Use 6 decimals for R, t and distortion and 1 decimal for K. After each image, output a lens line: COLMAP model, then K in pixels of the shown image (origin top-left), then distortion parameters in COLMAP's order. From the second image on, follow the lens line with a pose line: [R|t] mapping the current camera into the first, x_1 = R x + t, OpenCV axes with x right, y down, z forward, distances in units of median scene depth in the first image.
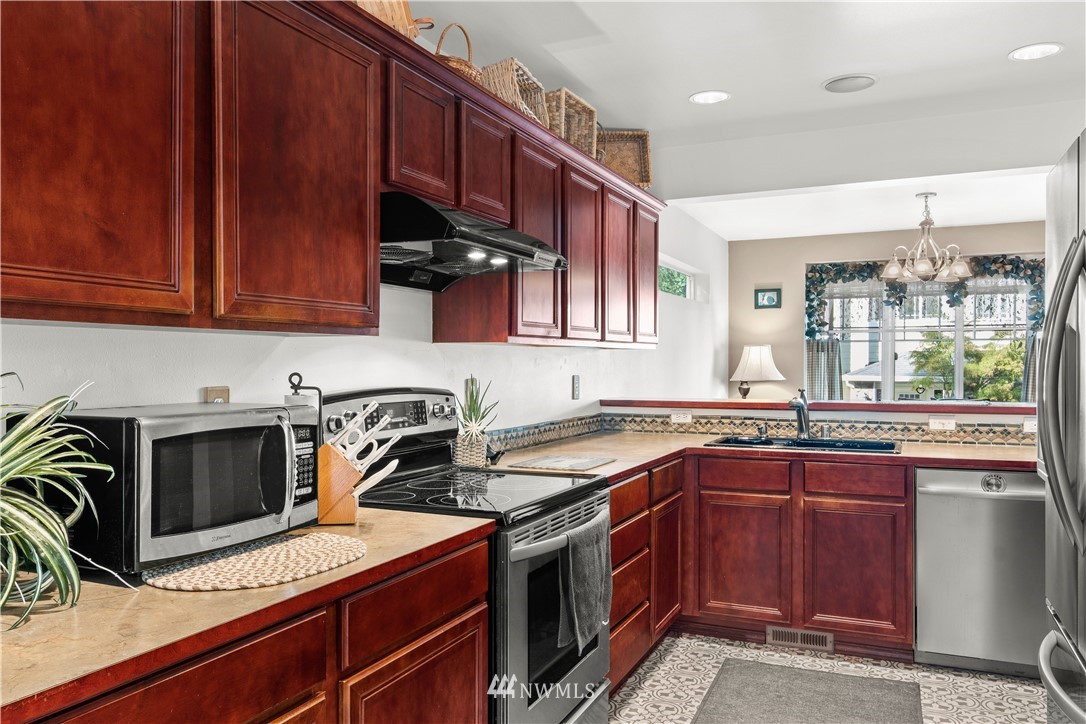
lens RADIAL K [[839.2, 0, 545.6], [0, 839.2, 363.4], [0, 0, 1]] dist [-0.004498, 0.000995]
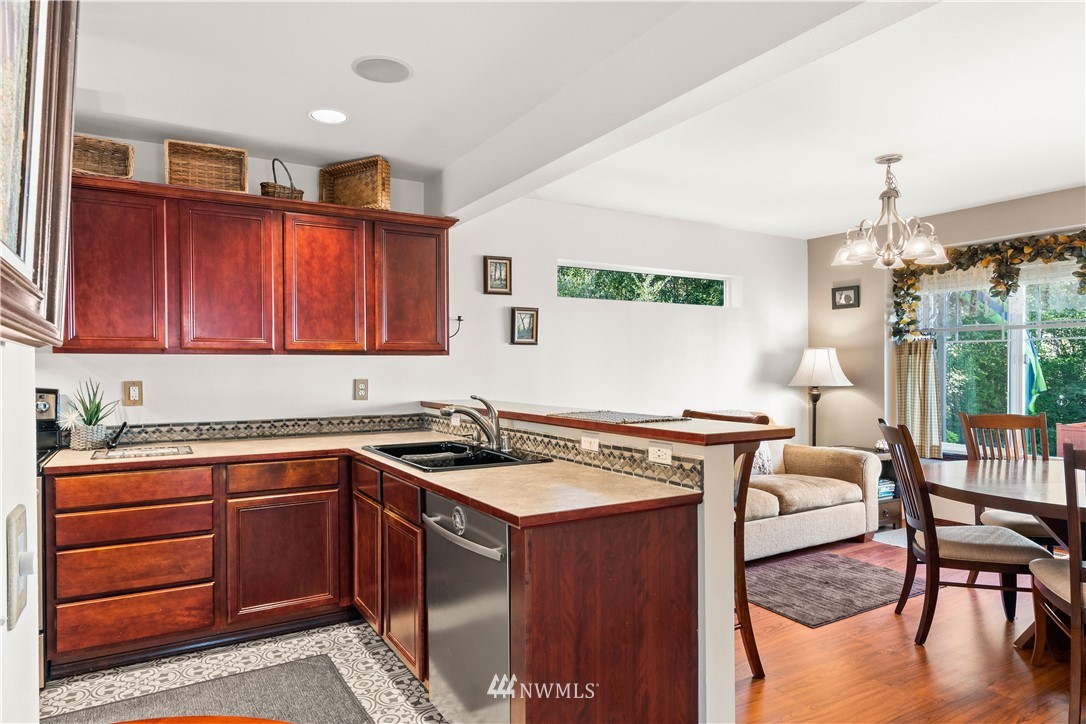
lens RADIAL K [[647.6, 0, 540.6], [0, 647.6, 366.0], [0, 0, 1]] dist [0.003110, -0.000111]
pose [[0.812133, -0.001236, -0.583472, 0.824588], [0.000790, 0.999999, -0.001019, -0.003213], [0.583472, 0.000367, 0.812133, 0.462283]]
